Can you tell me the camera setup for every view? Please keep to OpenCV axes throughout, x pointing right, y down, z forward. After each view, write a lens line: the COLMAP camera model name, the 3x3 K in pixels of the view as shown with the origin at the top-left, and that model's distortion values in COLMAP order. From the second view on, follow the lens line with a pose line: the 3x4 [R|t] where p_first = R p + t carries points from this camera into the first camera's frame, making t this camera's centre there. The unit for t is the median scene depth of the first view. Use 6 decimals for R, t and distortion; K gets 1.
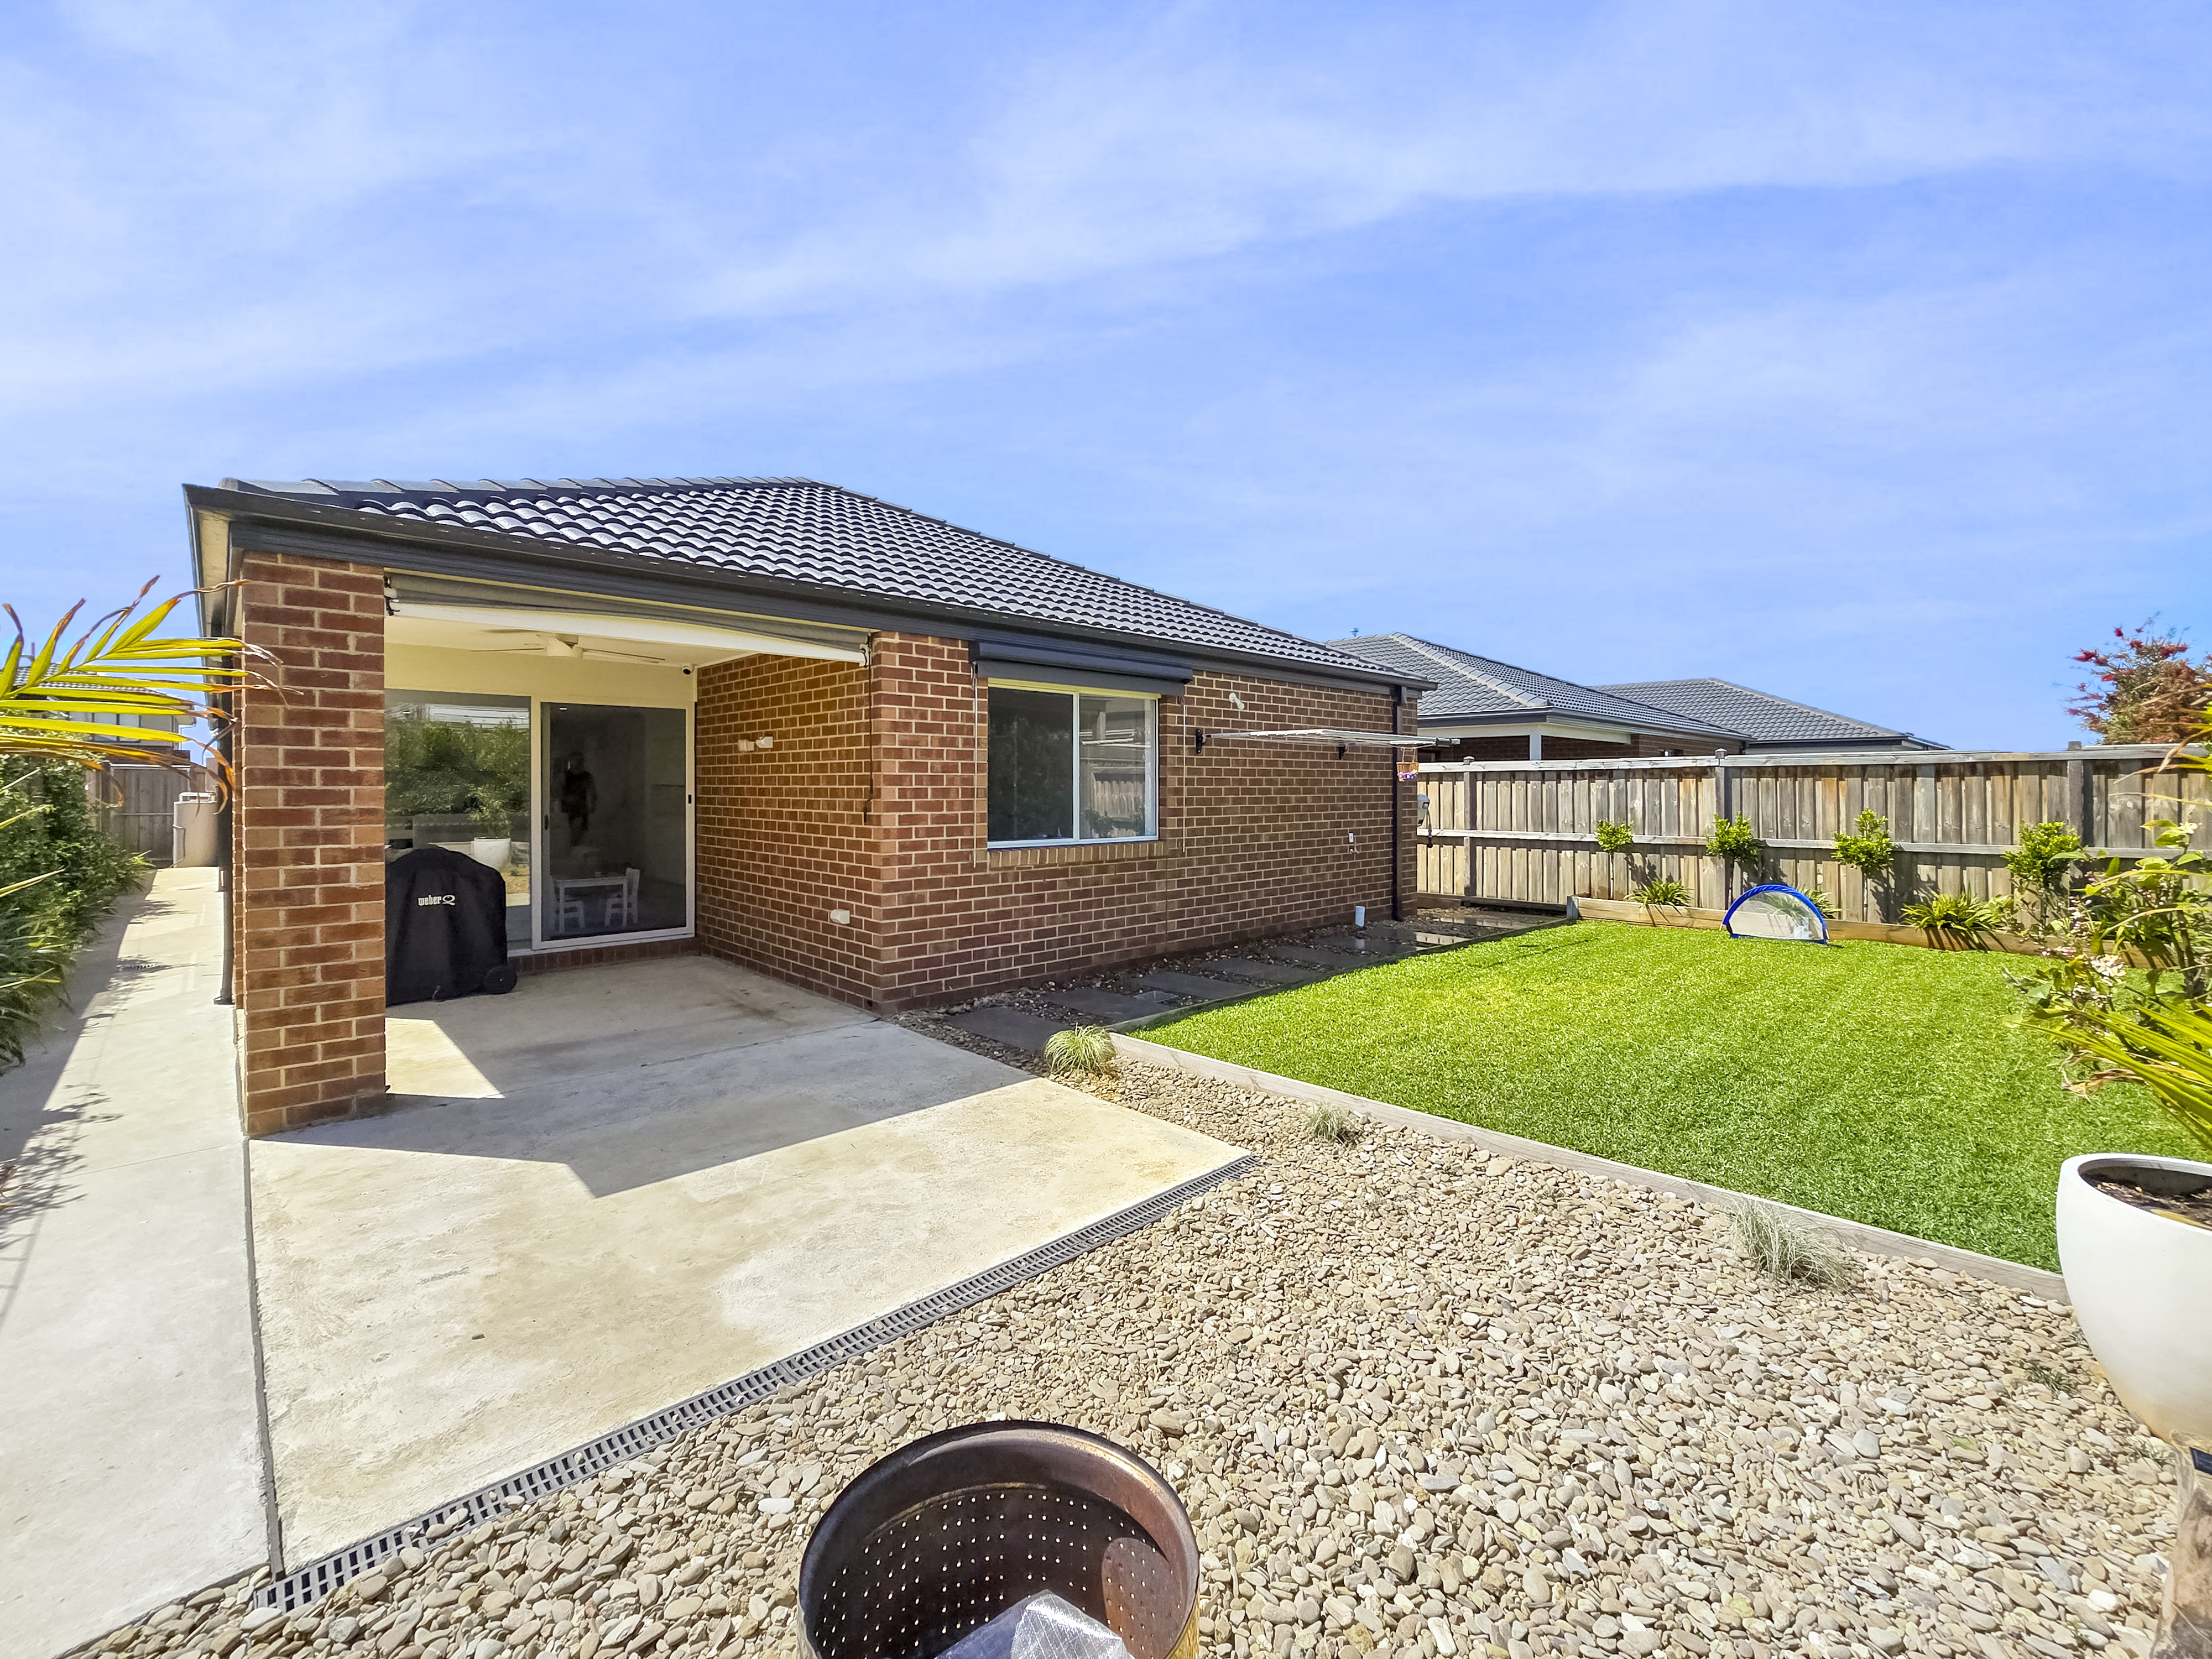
lens RADIAL K [[929.8, 0, 1112.9], [0, 929.8, 834.0], [0, 0, 1]] dist [-0.000912, 0.000073]
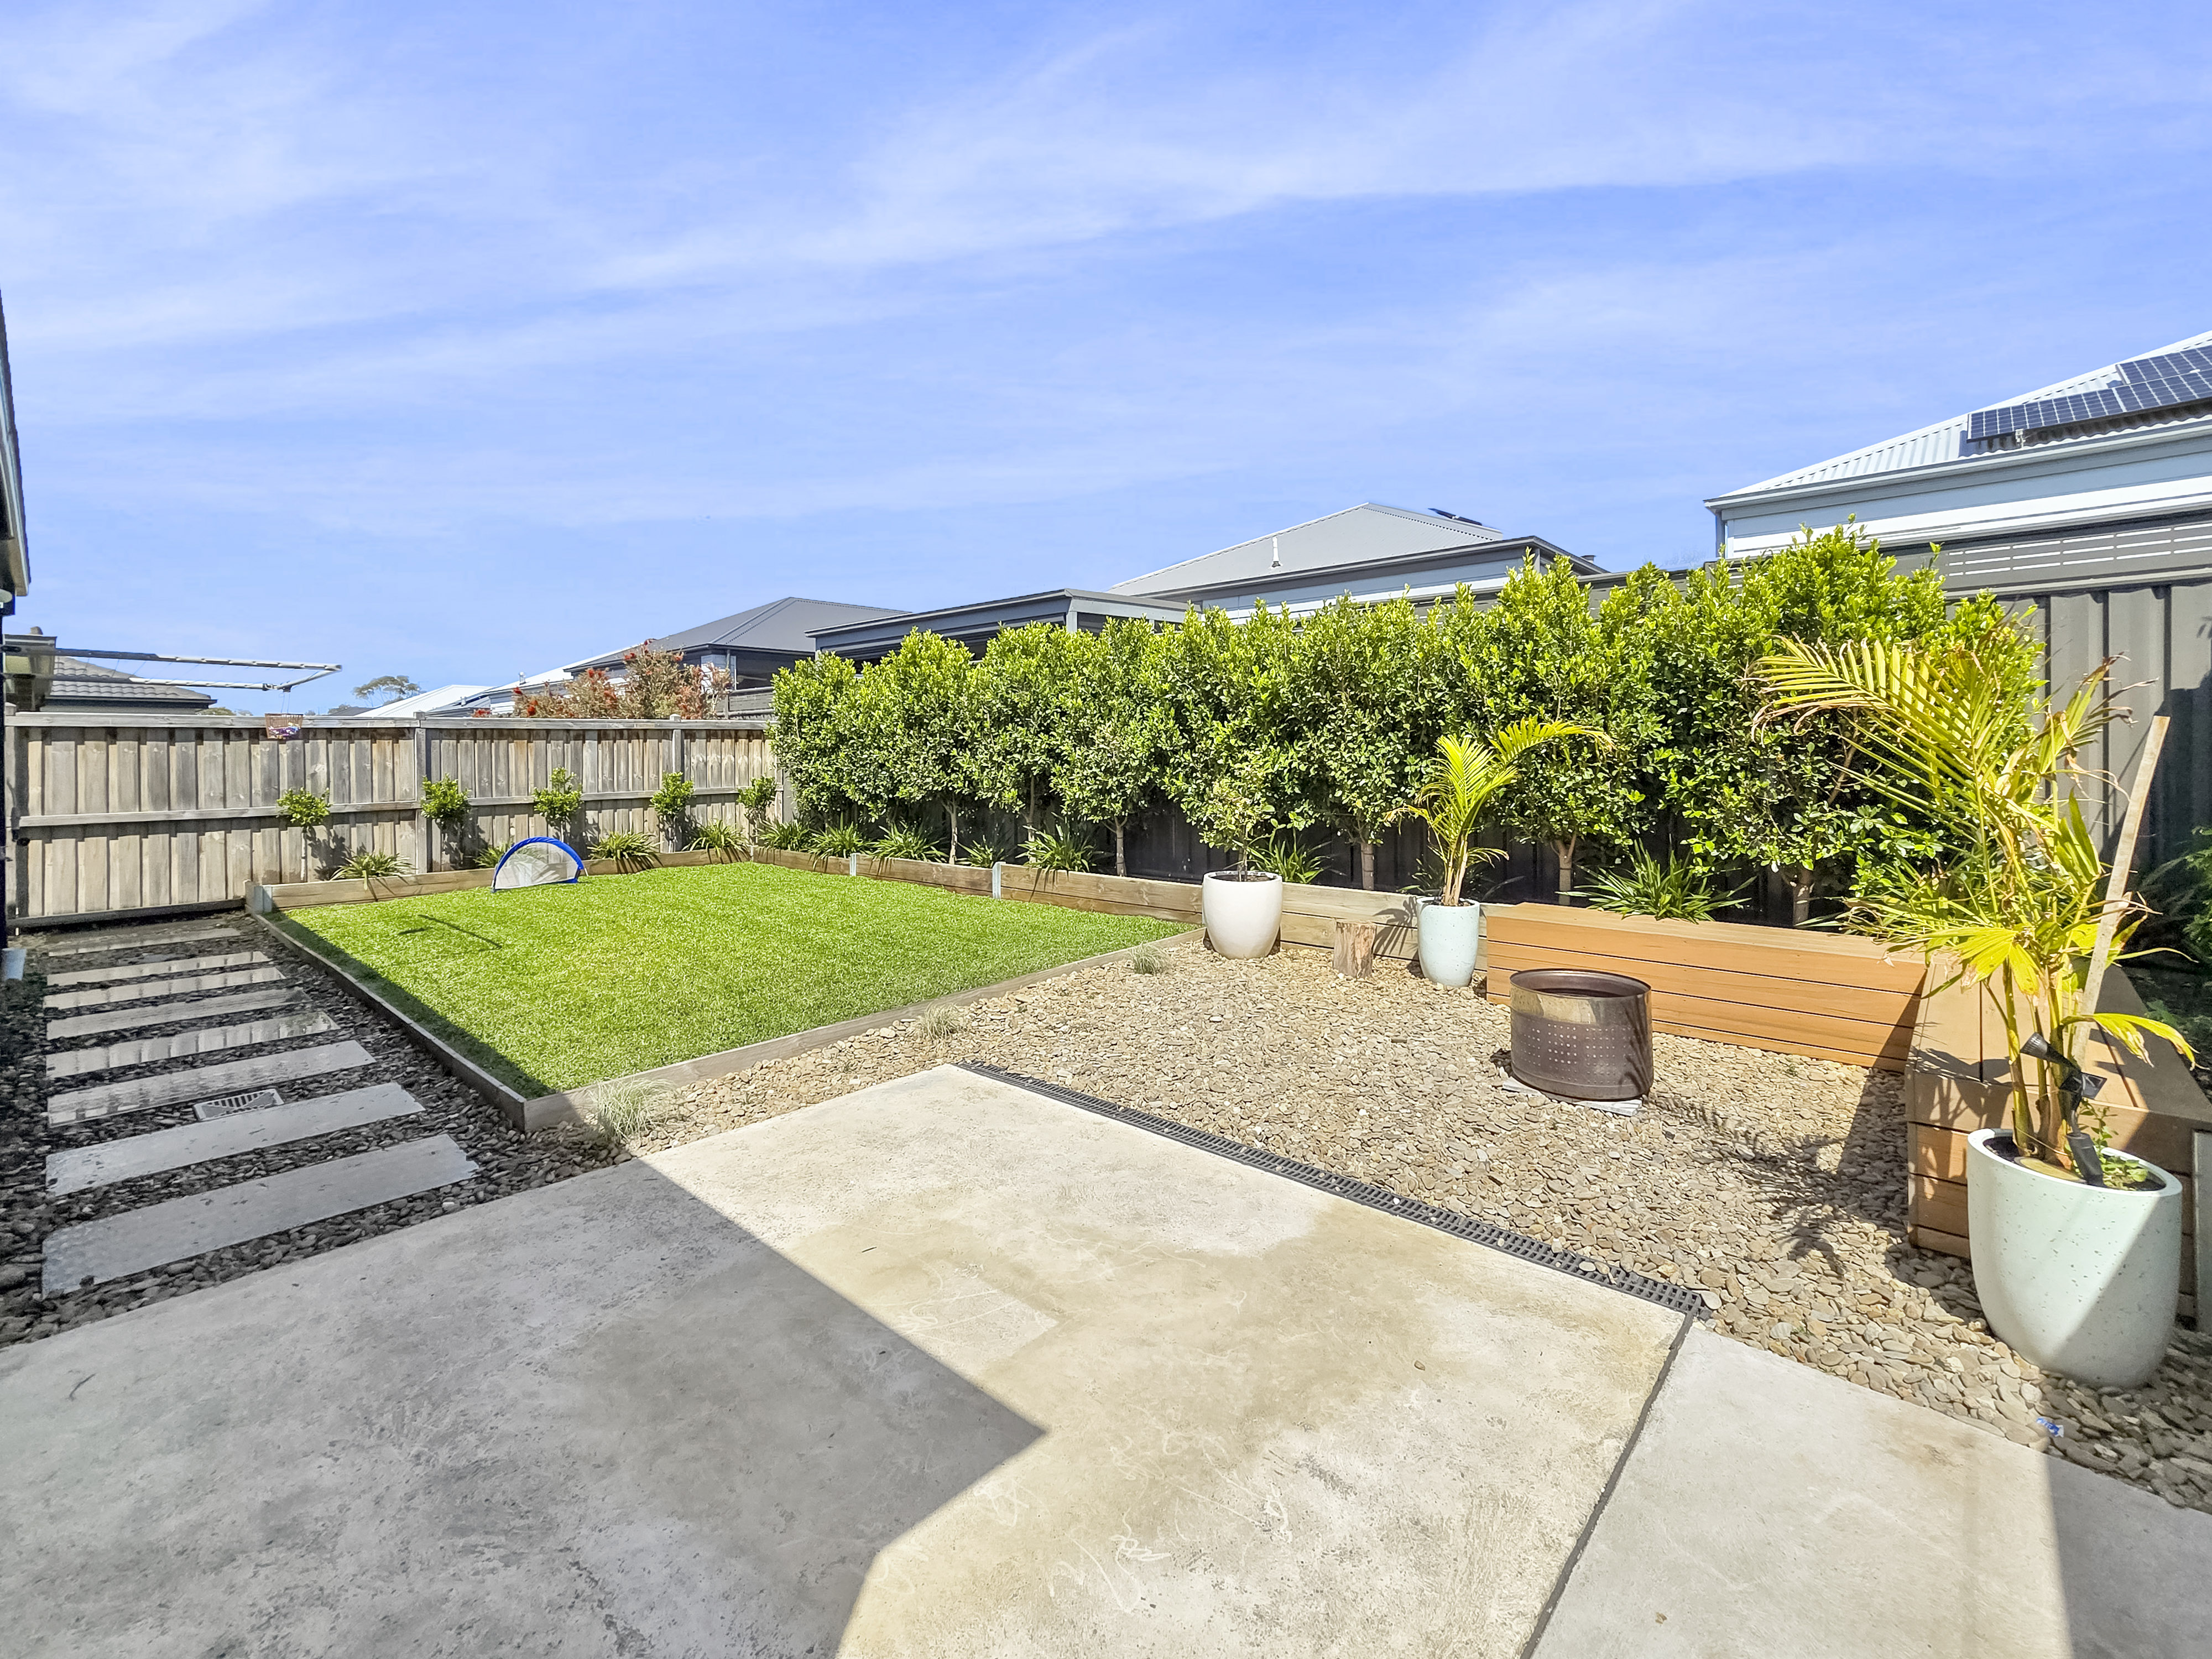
lens RADIAL K [[929.8, 0, 1112.9], [0, 929.8, 834.0], [0, 0, 1]] dist [-0.000912, 0.000073]
pose [[-0.052971, -0.089867, 0.994544, -0.800615], [0.056672, 0.994067, 0.092843, -0.023135], [-0.996987, 0.061280, -0.047564, 0.699563]]
